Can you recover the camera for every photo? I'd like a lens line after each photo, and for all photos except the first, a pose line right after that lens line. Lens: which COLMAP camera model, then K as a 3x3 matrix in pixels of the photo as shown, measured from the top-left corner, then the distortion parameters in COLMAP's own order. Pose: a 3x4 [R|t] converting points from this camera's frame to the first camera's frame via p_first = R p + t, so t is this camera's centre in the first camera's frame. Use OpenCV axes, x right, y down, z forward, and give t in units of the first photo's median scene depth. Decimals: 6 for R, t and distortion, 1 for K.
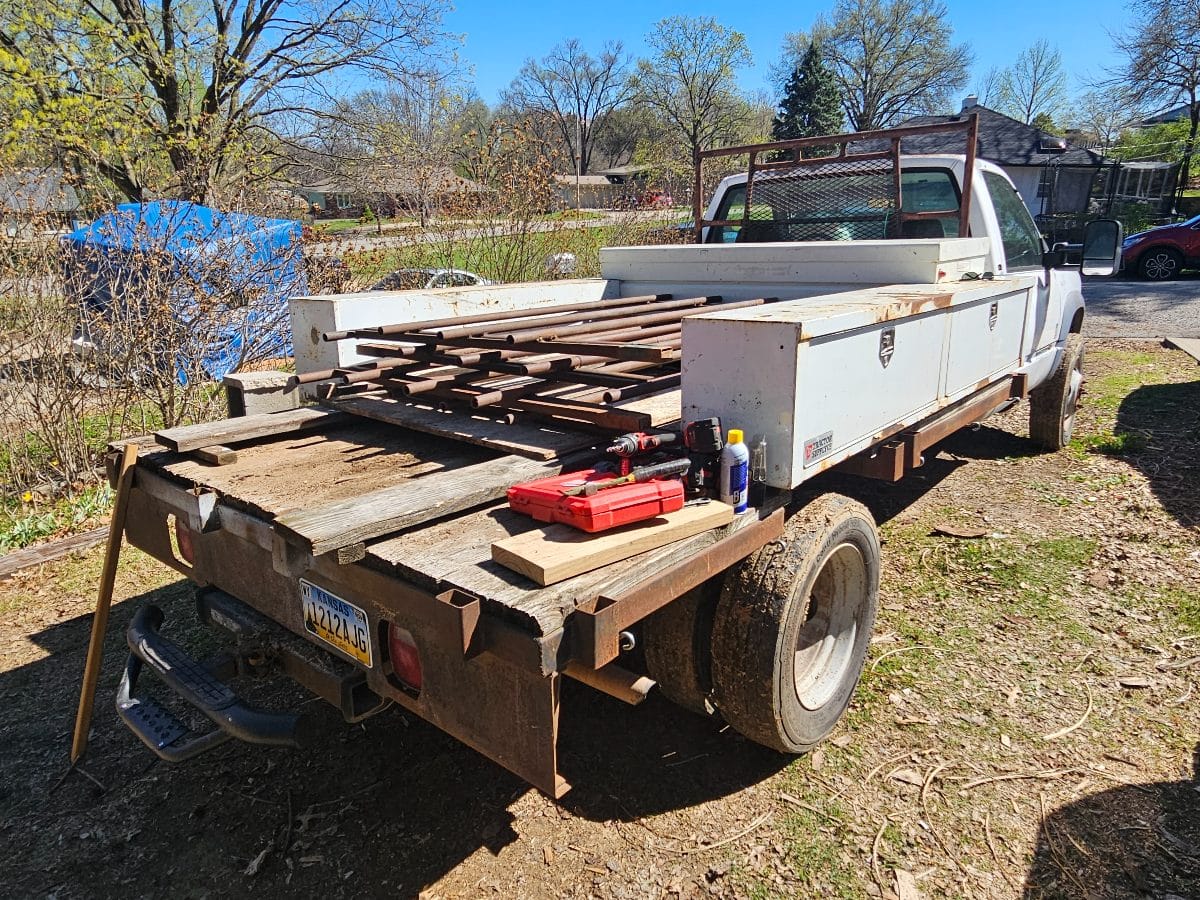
lens RADIAL K [[797.6, 0, 596.1], [0, 797.6, 451.0], [0, 0, 1]] dist [0.006796, -0.005567]
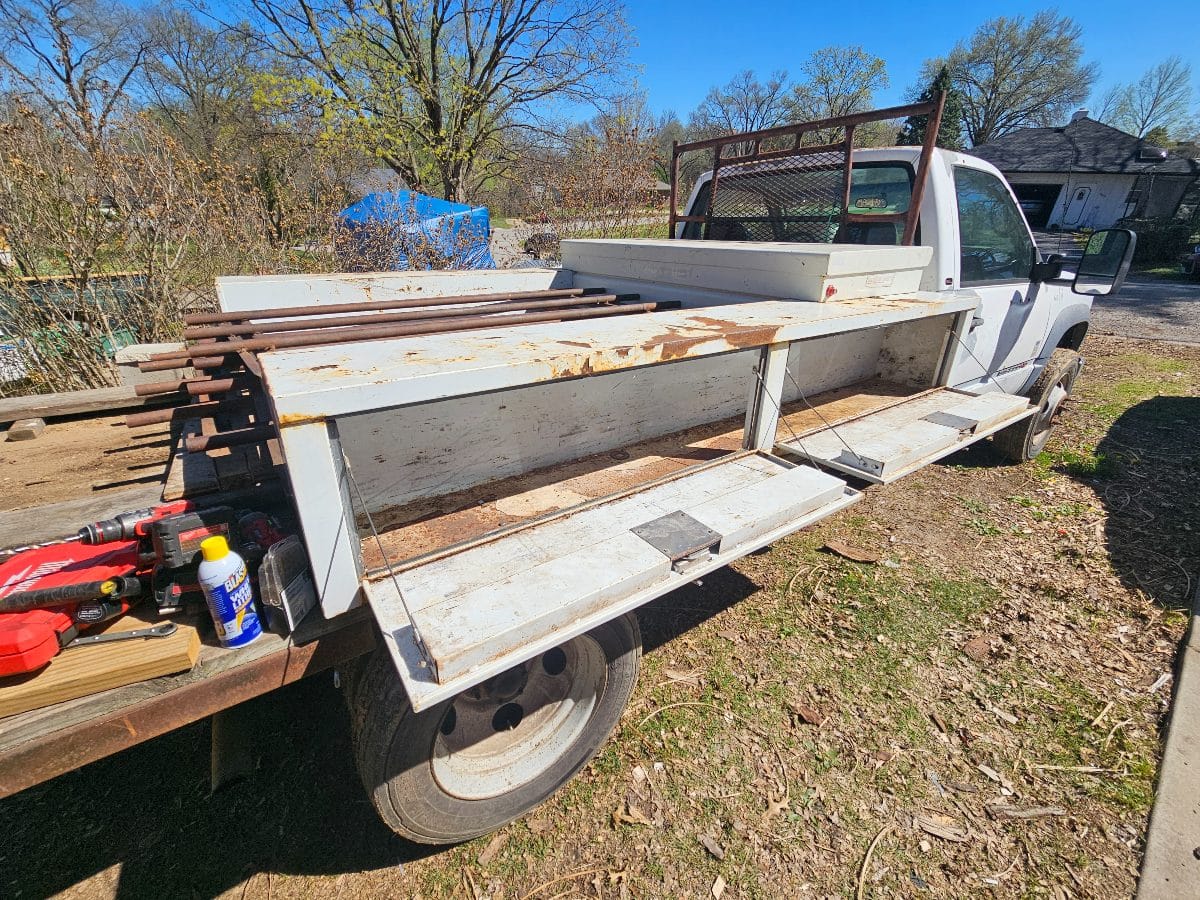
lens RADIAL K [[516.8, 0, 600.0], [0, 516.8, 450.0], [0, 0, 1]] dist [0.003646, -0.000491]
pose [[0.964534, 0.133402, -0.227768, 0.233171], [-0.097467, 0.981907, 0.162352, -0.082016], [0.245305, -0.134394, 0.960085, 0.262293]]
